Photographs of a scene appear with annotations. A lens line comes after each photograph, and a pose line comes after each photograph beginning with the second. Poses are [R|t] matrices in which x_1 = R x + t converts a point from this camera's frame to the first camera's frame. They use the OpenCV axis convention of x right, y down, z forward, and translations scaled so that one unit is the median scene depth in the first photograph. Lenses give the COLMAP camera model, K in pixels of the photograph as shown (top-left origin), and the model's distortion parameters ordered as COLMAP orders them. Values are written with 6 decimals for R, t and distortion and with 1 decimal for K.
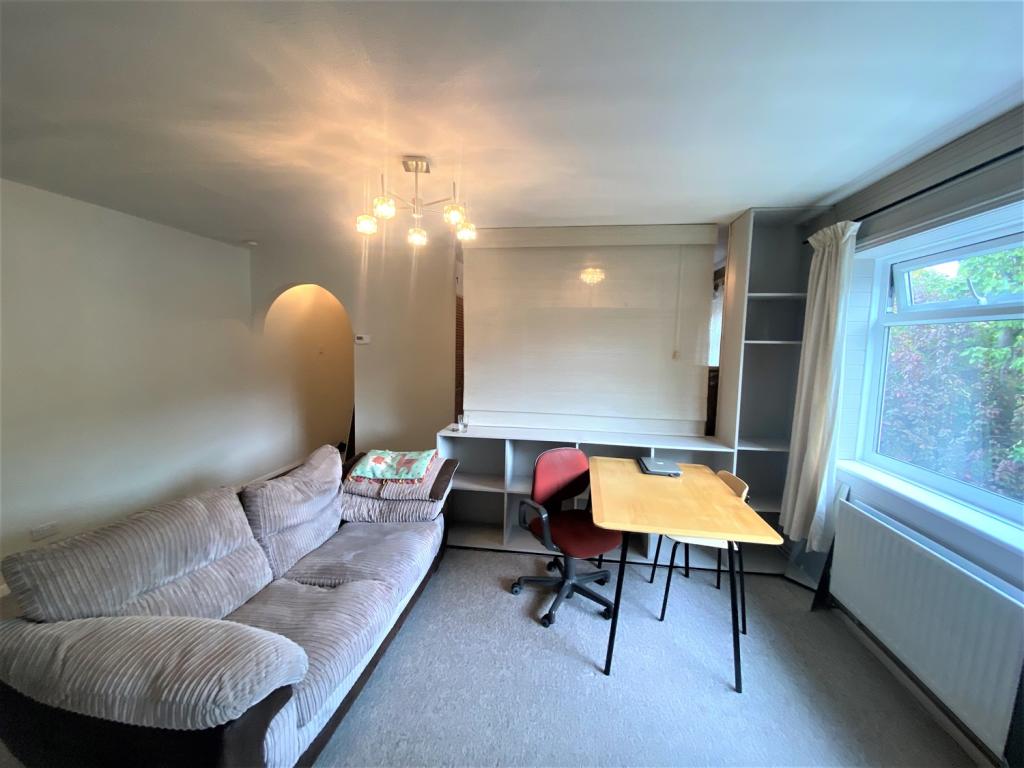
lens RADIAL K [[420.2, 0, 510.3], [0, 420.2, 384.6], [0, 0, 1]] dist [-0.020086, -0.000489]
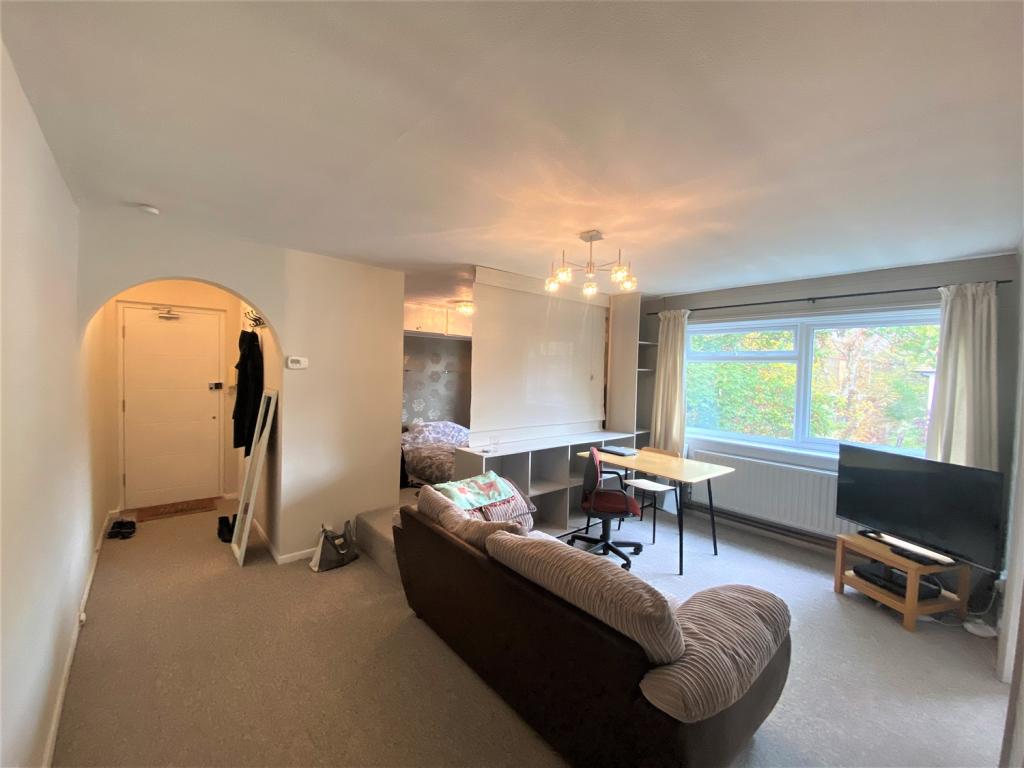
lens RADIAL K [[415.0, 0, 507.5], [0, 415.0, 378.0], [0, 0, 1]] dist [0.047368, -0.000043]
pose [[0.677979, -0.011306, 0.734994, -1.194958], [0.062872, 0.997110, -0.042657, -0.034246], [-0.732388, 0.075131, 0.676730, 0.283379]]
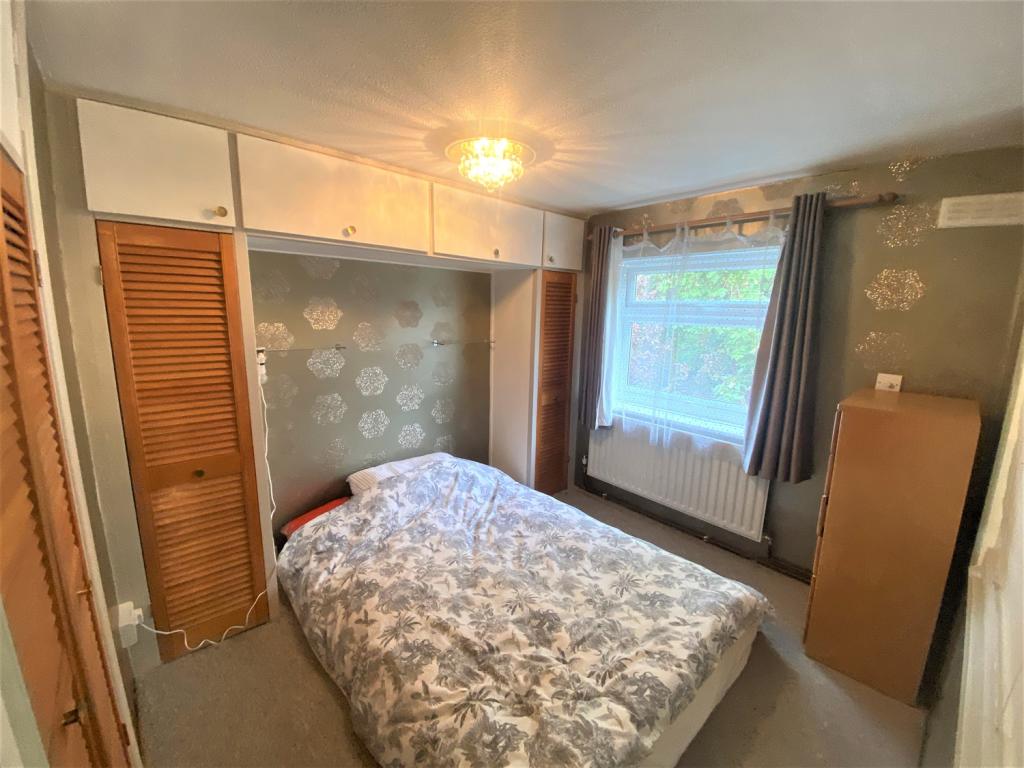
lens RADIAL K [[420.2, 0, 510.3], [0, 420.2, 384.6], [0, 0, 1]] dist [-0.020086, -0.000489]
pose [[0.651585, -0.136583, 0.746178, -0.221297], [0.071768, 0.990344, 0.118606, -0.232510], [-0.755173, -0.023730, 0.655096, 1.479952]]
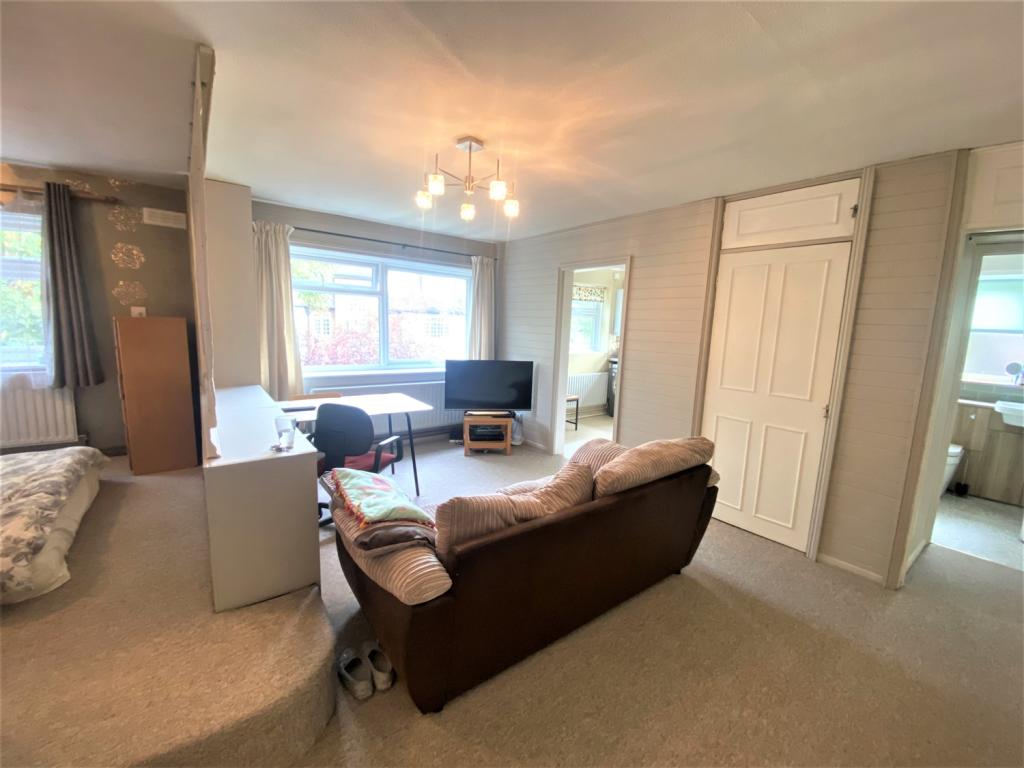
lens RADIAL K [[420.2, 0, 510.3], [0, 420.2, 384.6], [0, 0, 1]] dist [-0.020086, -0.000489]
pose [[-0.696296, -0.153482, 0.701152, -1.009971], [0.022095, 0.971823, 0.234674, -0.145355], [-0.717414, 0.178895, -0.673286, 1.532230]]
